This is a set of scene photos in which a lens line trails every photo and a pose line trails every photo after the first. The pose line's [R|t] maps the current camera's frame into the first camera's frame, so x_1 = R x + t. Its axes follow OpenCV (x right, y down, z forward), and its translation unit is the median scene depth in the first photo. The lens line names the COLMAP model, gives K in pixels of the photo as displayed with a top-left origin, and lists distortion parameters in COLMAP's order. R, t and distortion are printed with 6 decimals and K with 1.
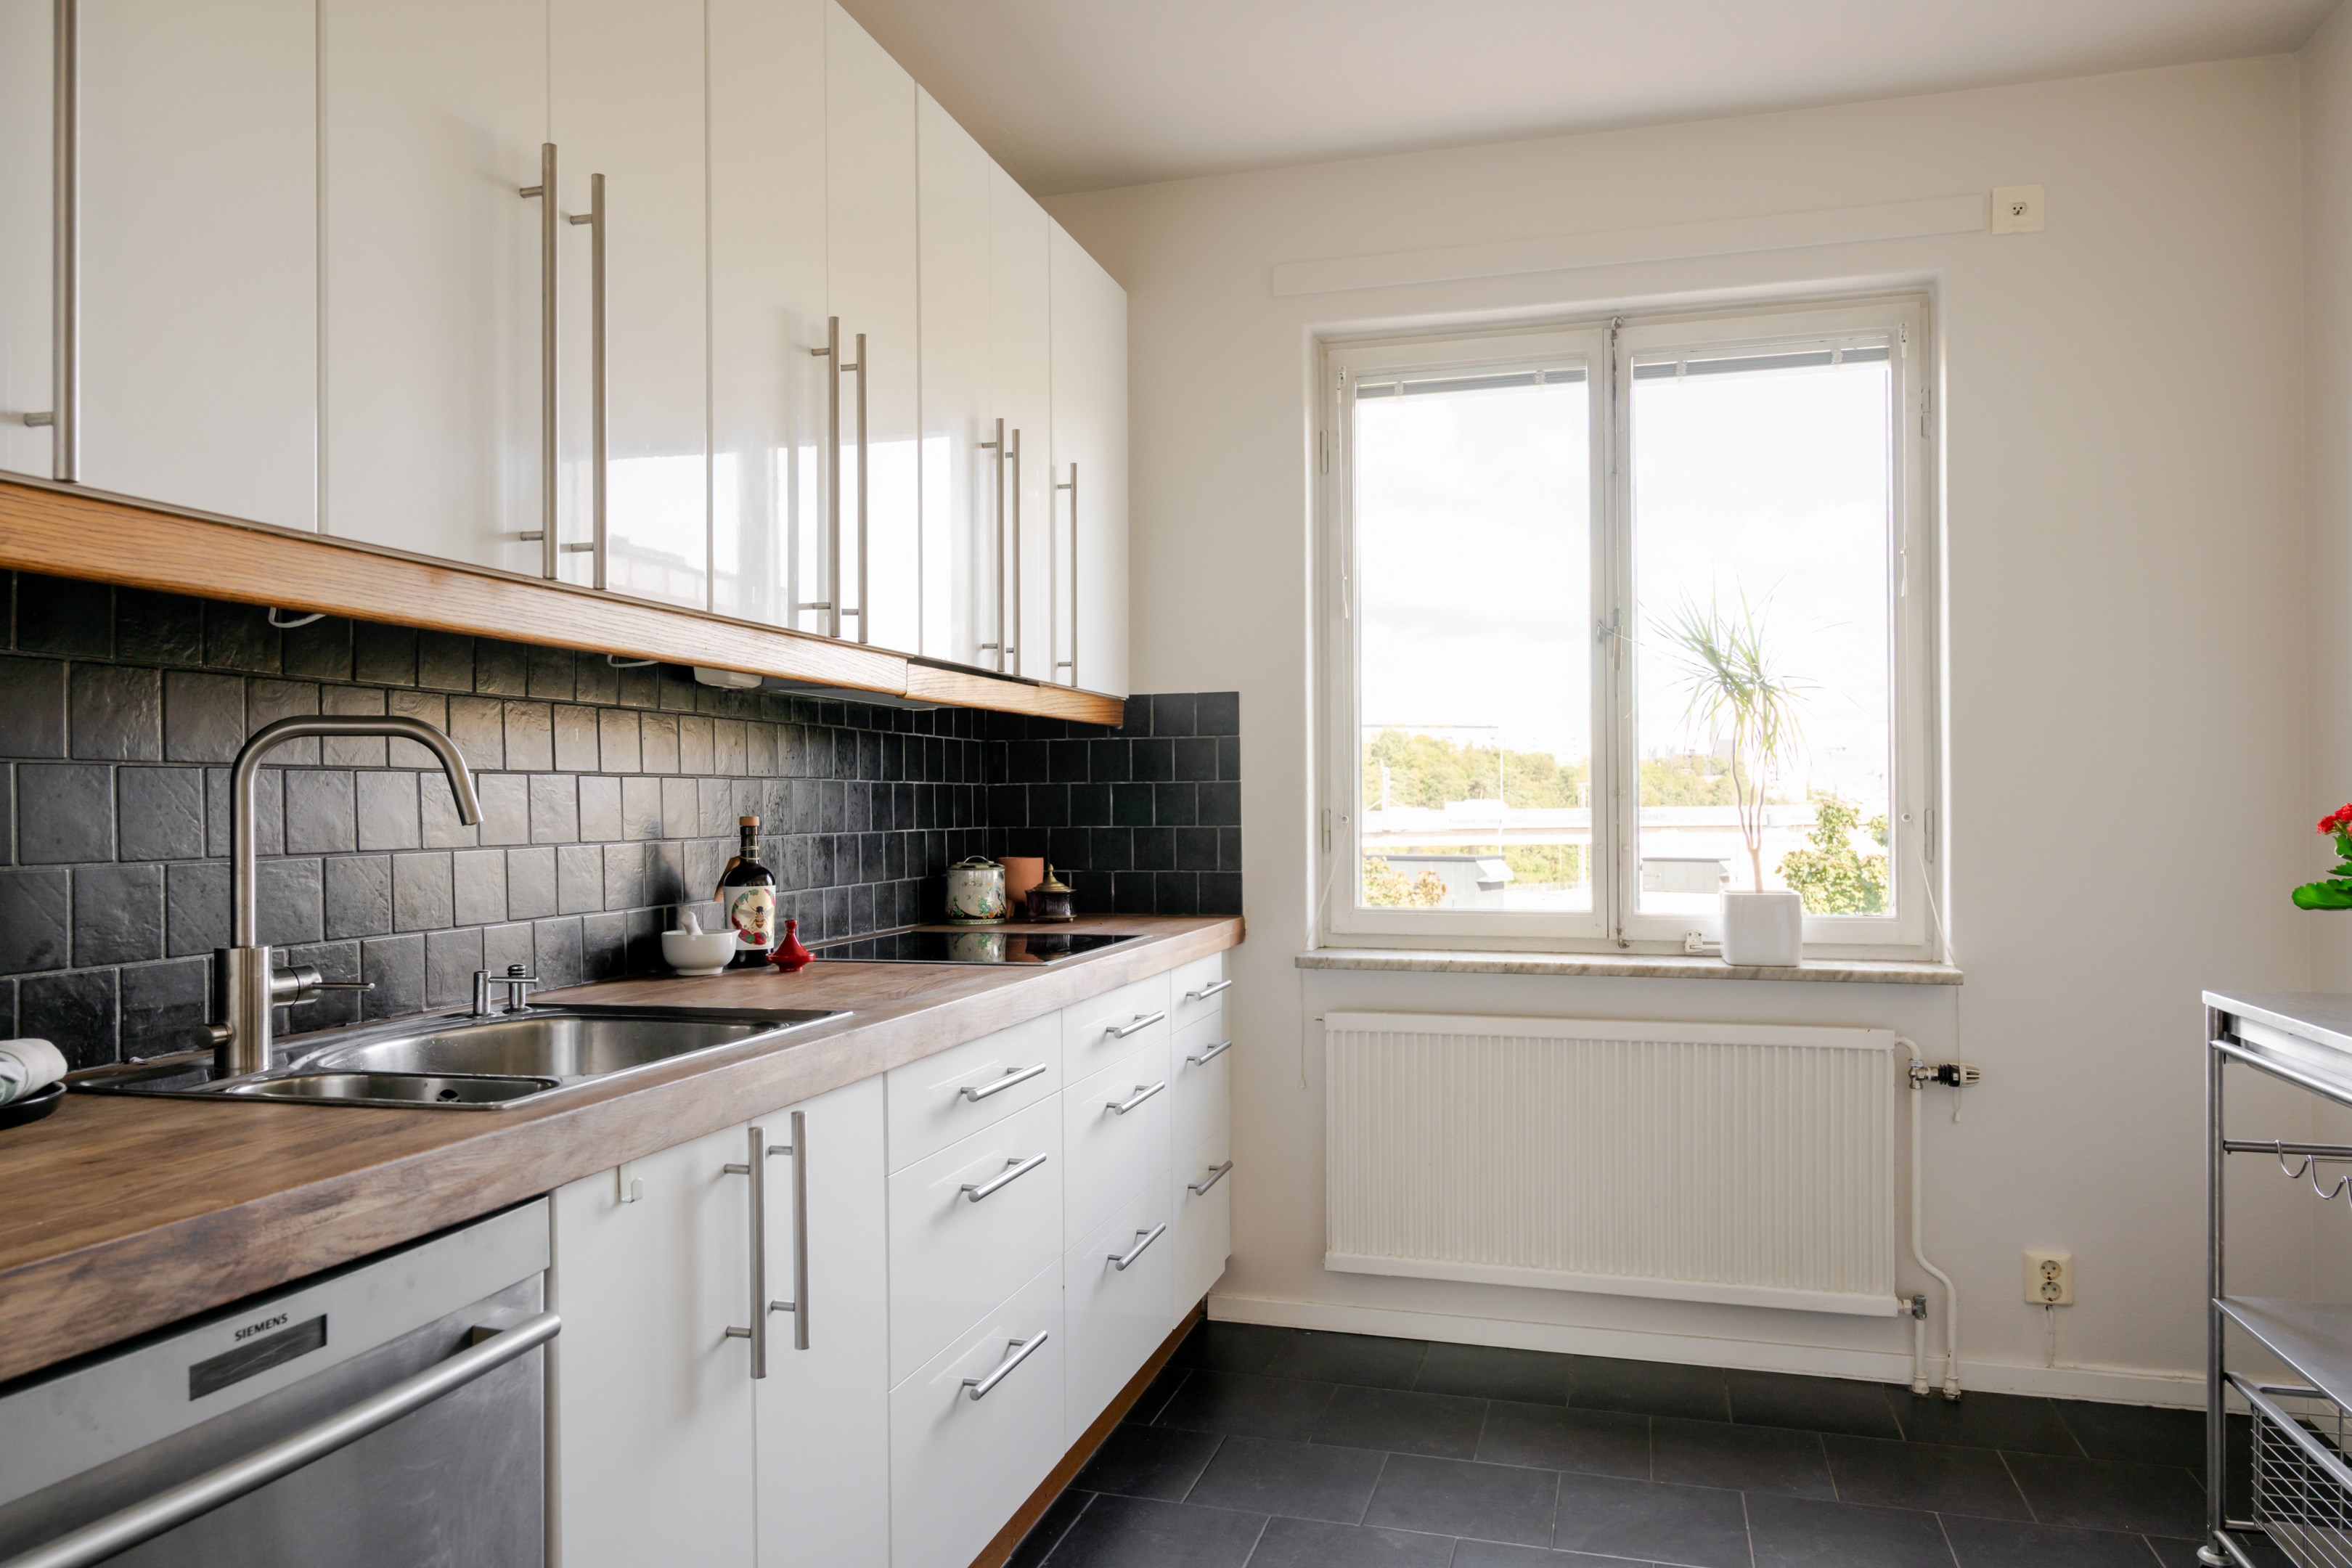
lens RADIAL K [[1605.3, 0, 1171.9], [0, 1605.3, 774.2], [0, 0, 1]] dist [-0.004126, -0.001912]
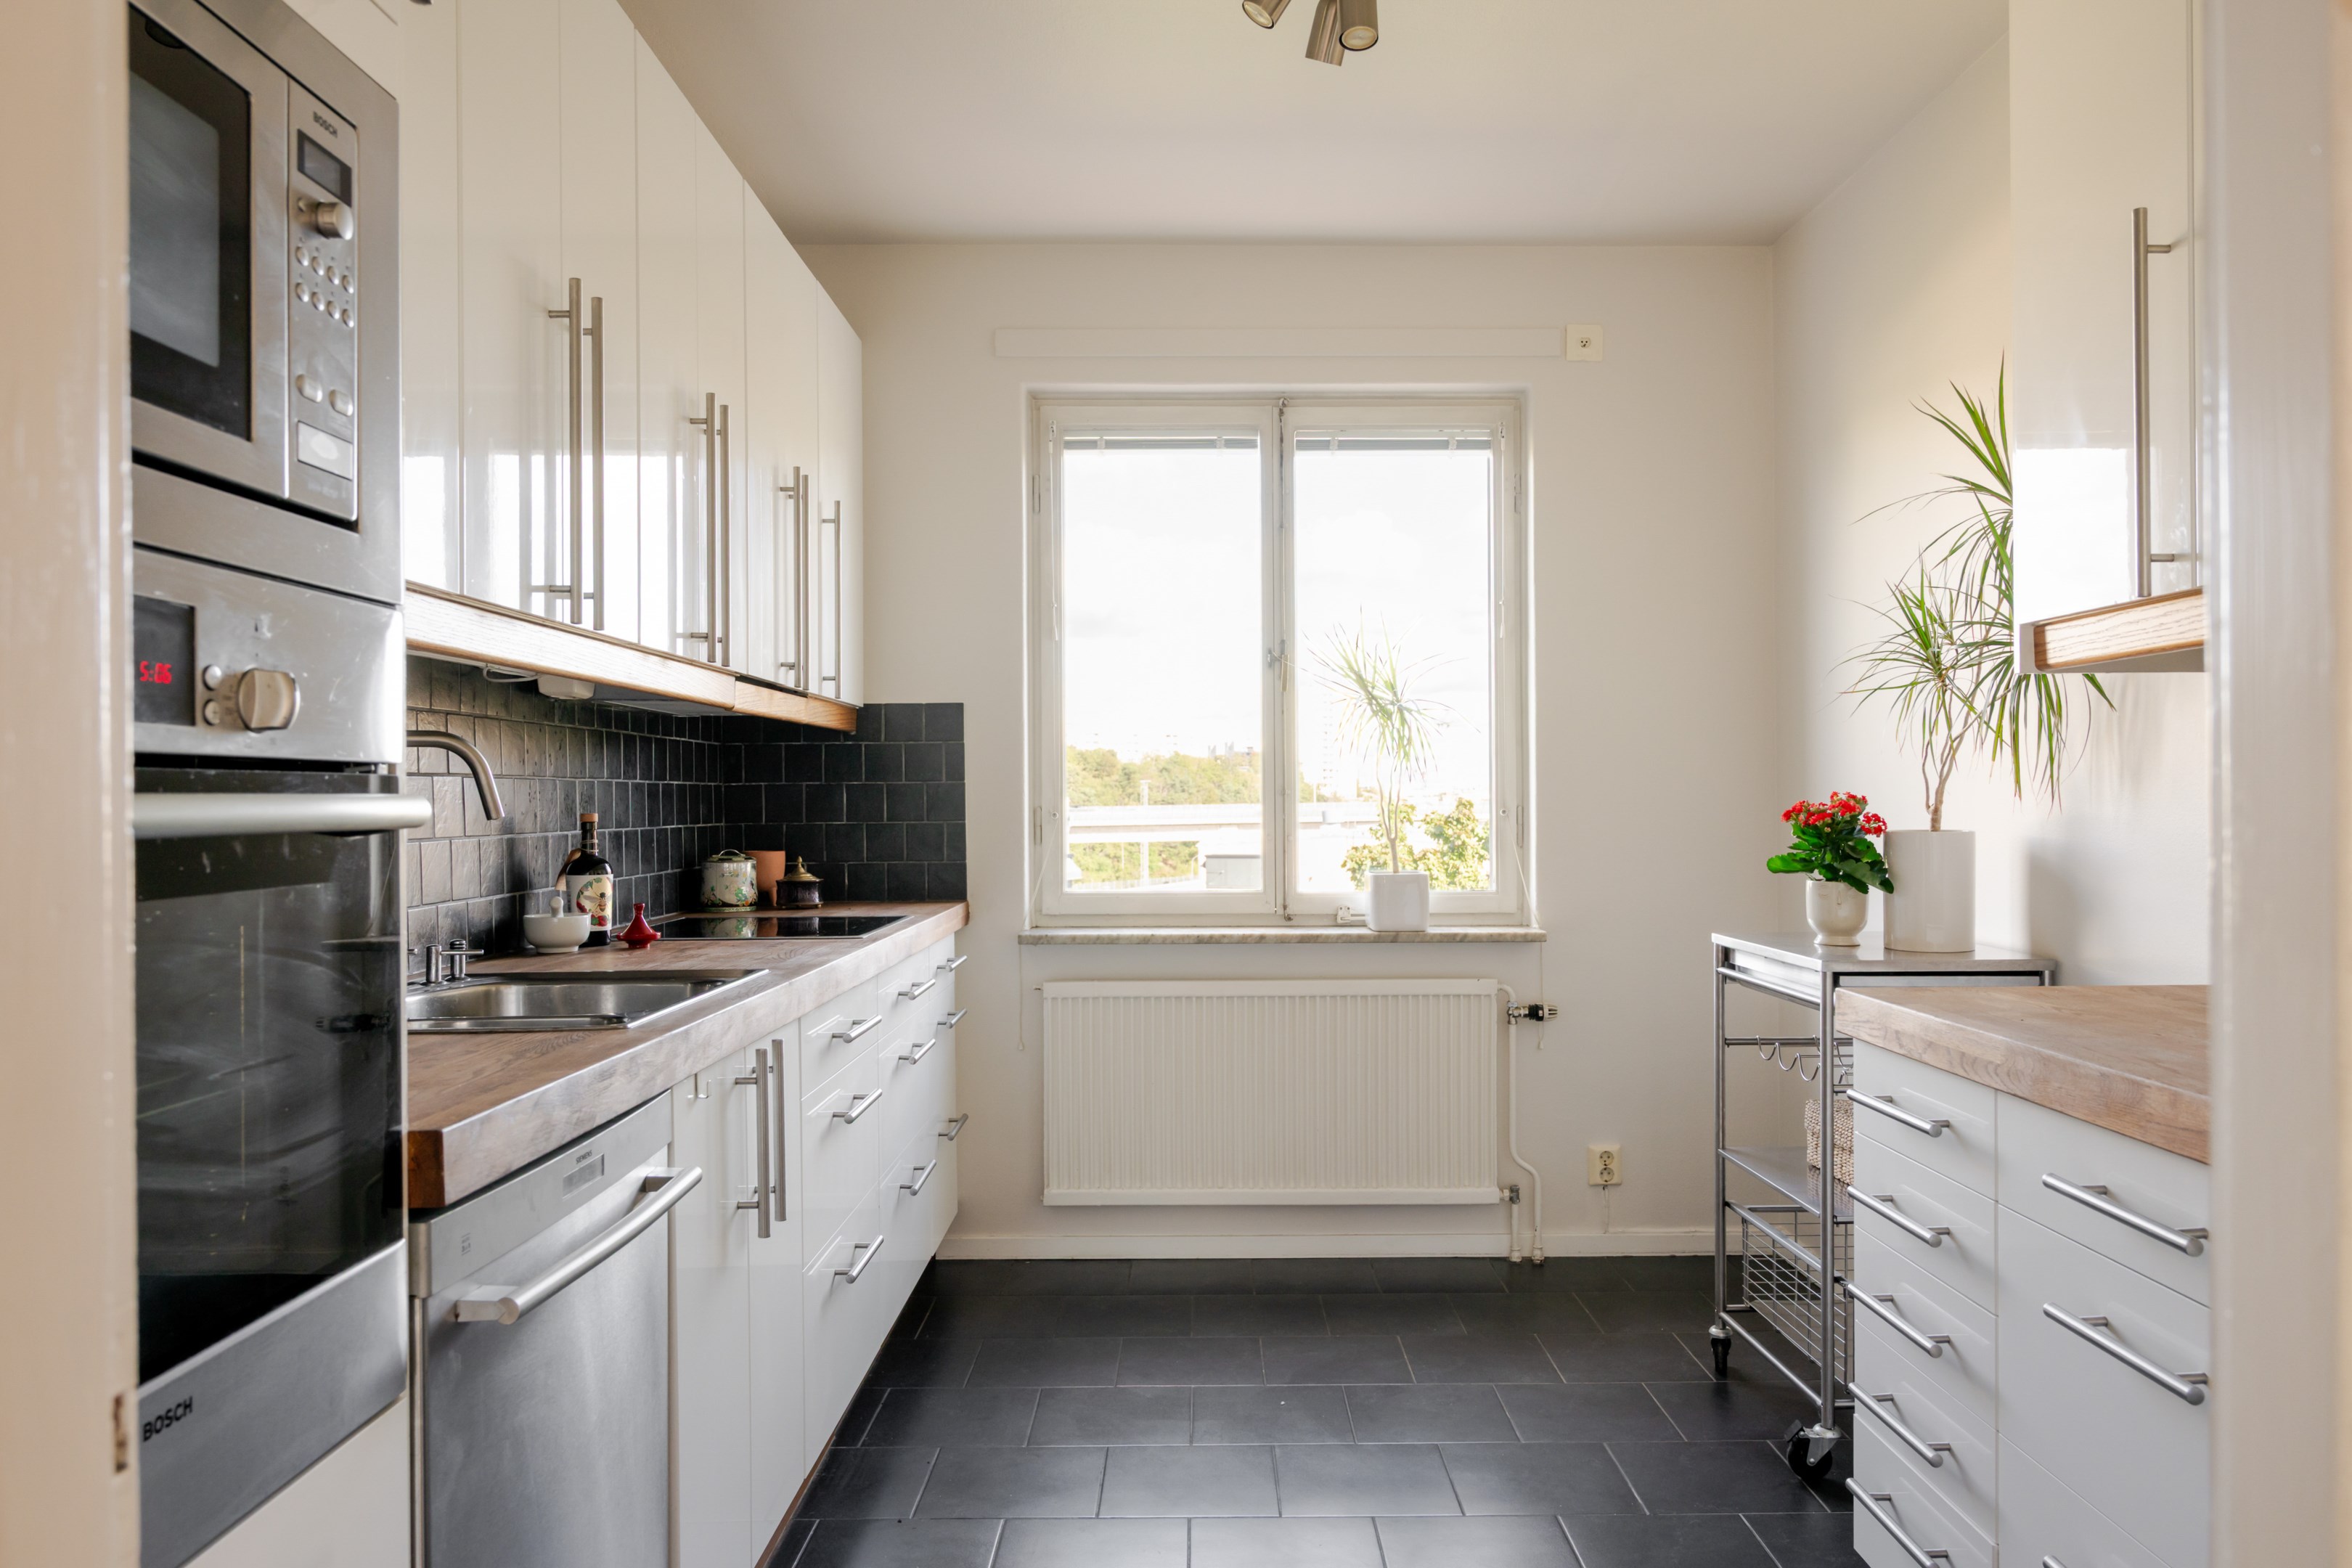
lens RADIAL K [[1721.3, 0, 1208.5], [0, 1721.3, 750.8], [0, 0, 1]] dist [0.001642, 0.004494]
pose [[0.955983, 0.008256, 0.293307, -0.172059], [-0.005079, 0.999920, -0.011592, -0.004970], [-0.293380, 0.009592, 0.955948, -0.243985]]
